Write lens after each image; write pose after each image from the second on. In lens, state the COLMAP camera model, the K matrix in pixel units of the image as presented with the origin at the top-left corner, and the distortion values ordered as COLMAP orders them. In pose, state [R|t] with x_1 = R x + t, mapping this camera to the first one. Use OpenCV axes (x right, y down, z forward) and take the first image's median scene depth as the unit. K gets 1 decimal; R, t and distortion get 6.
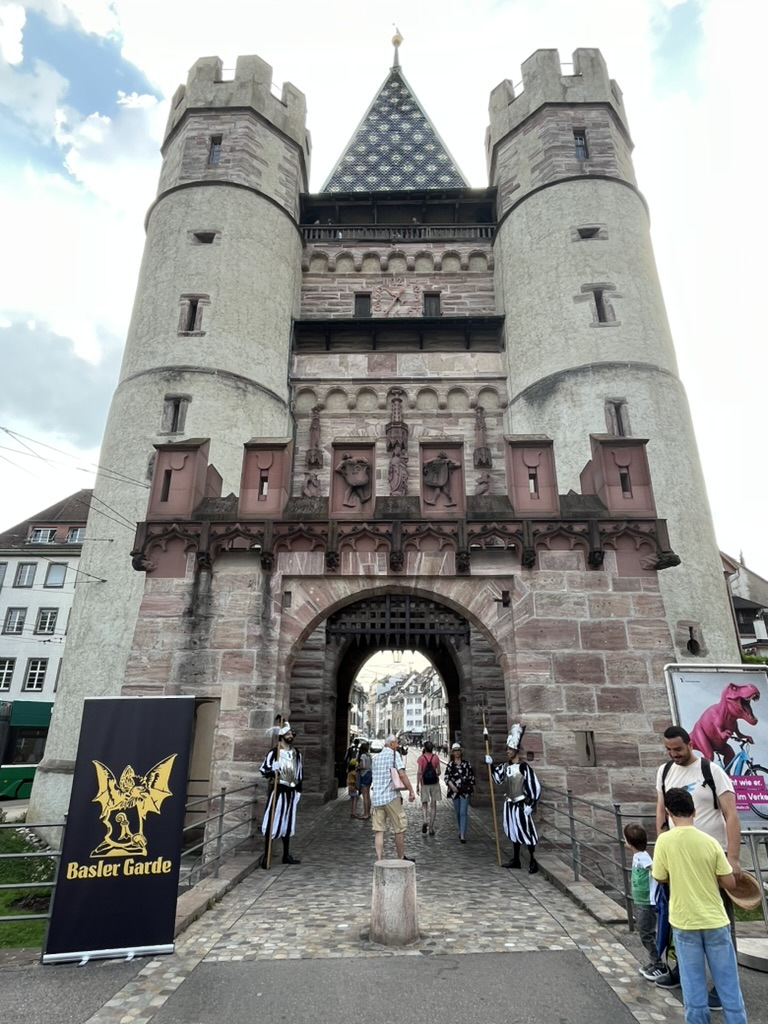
lens RADIAL K [[577.4, 0, 384.0], [0, 577.4, 512.0], [0, 0, 1]] dist [-0.001862, -0.000847]
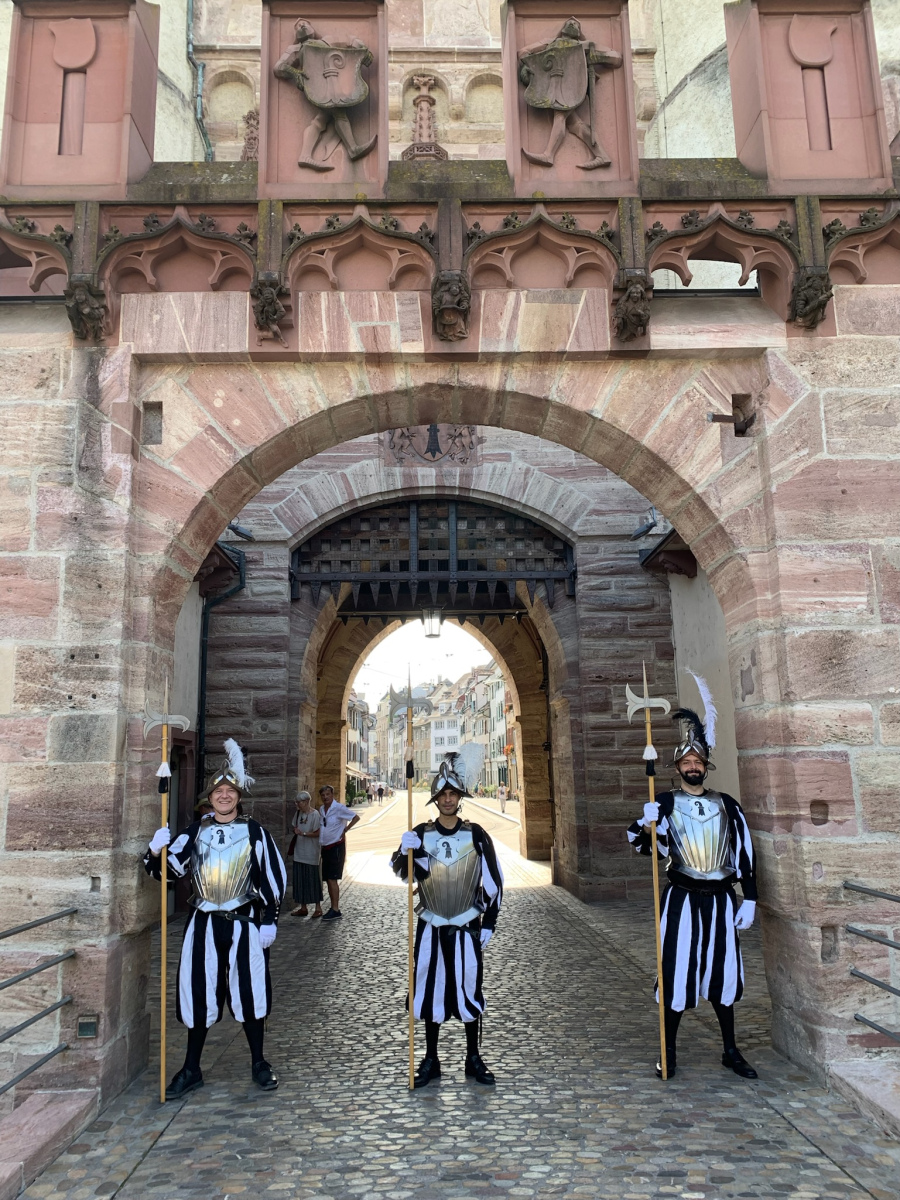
lens RADIAL K [[886.2, 0, 448.1], [0, 886.2, 593.4], [0, 0, 1]] dist [0.033441, -0.039637]
pose [[0.998188, -0.017262, 0.057643, -0.008946], [0.007487, 0.986155, 0.165658, 0.099406], [-0.059704, -0.164926, 0.984497, 0.250173]]
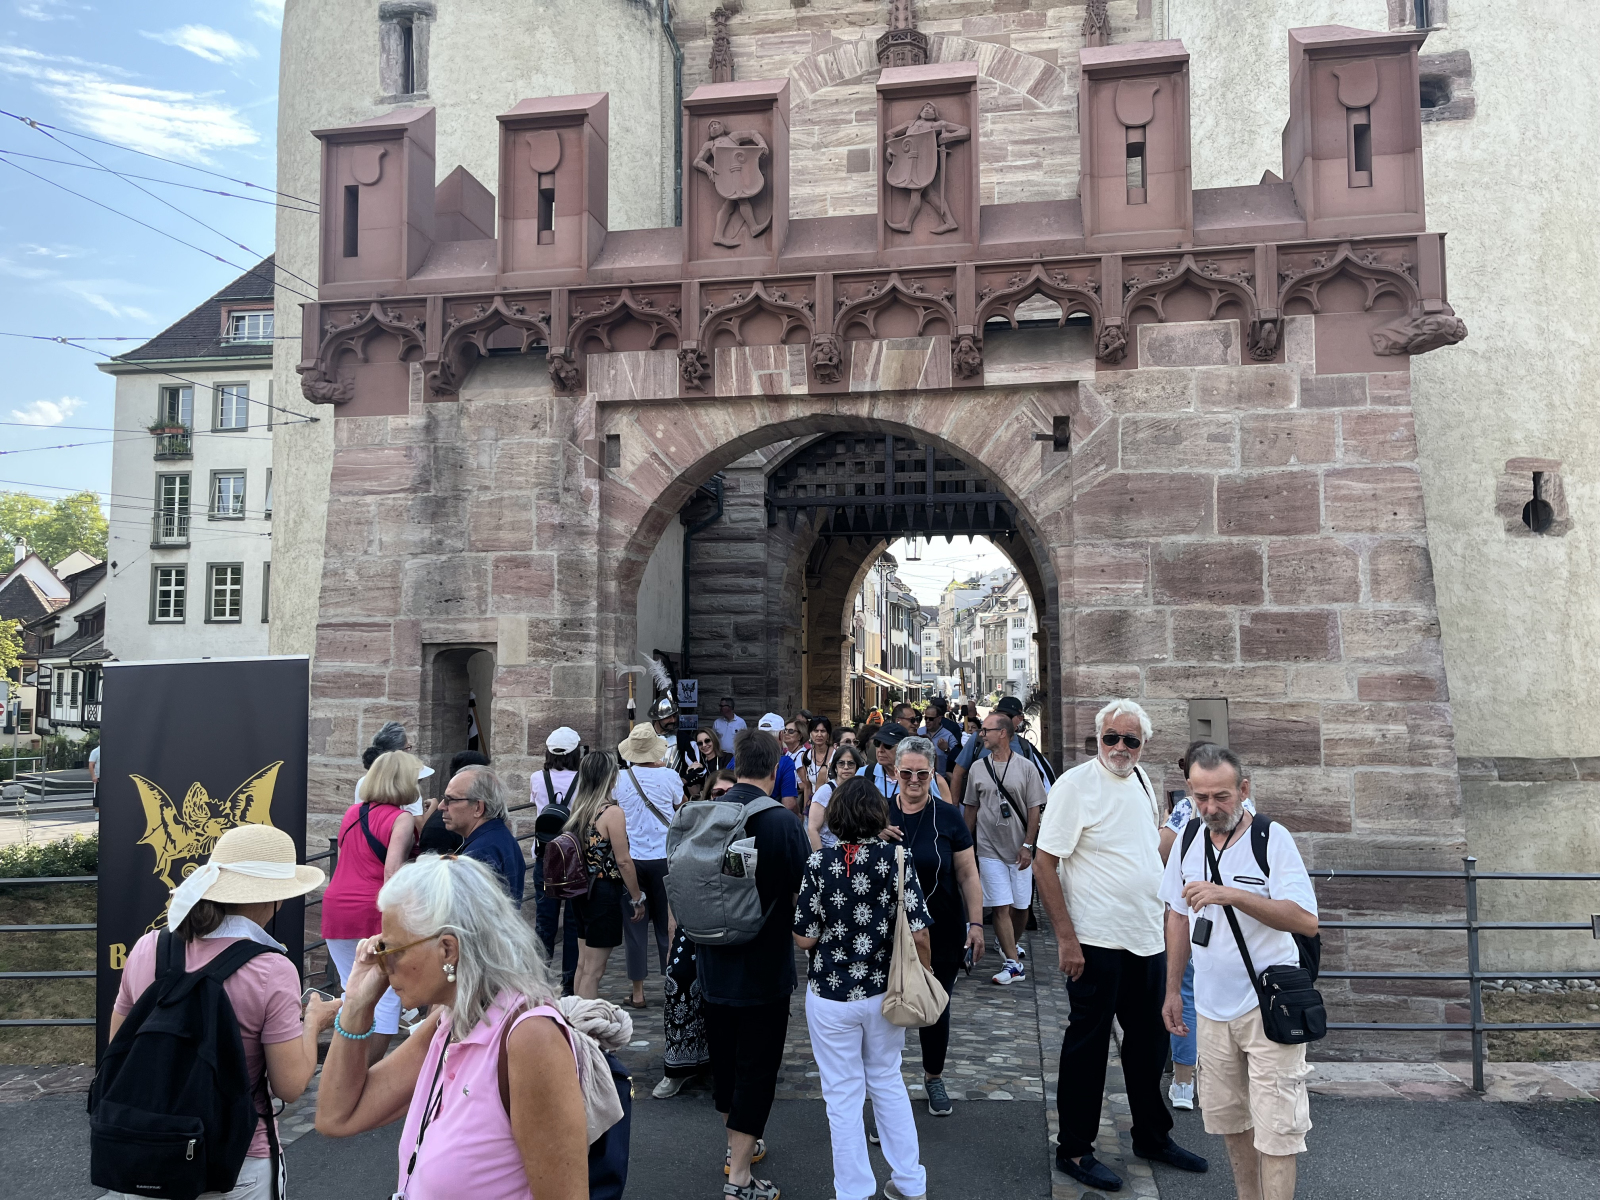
lens RADIAL K [[1174.1, 0, 823.2], [0, 1174.1, 579.2], [0, 0, 1]] dist [0.069982, -0.083998]
pose [[0.991161, -0.020478, -0.131077, 0.084462], [0.055755, 0.960823, 0.271497, -0.003920], [0.120382, -0.276406, 0.953472, 0.017969]]
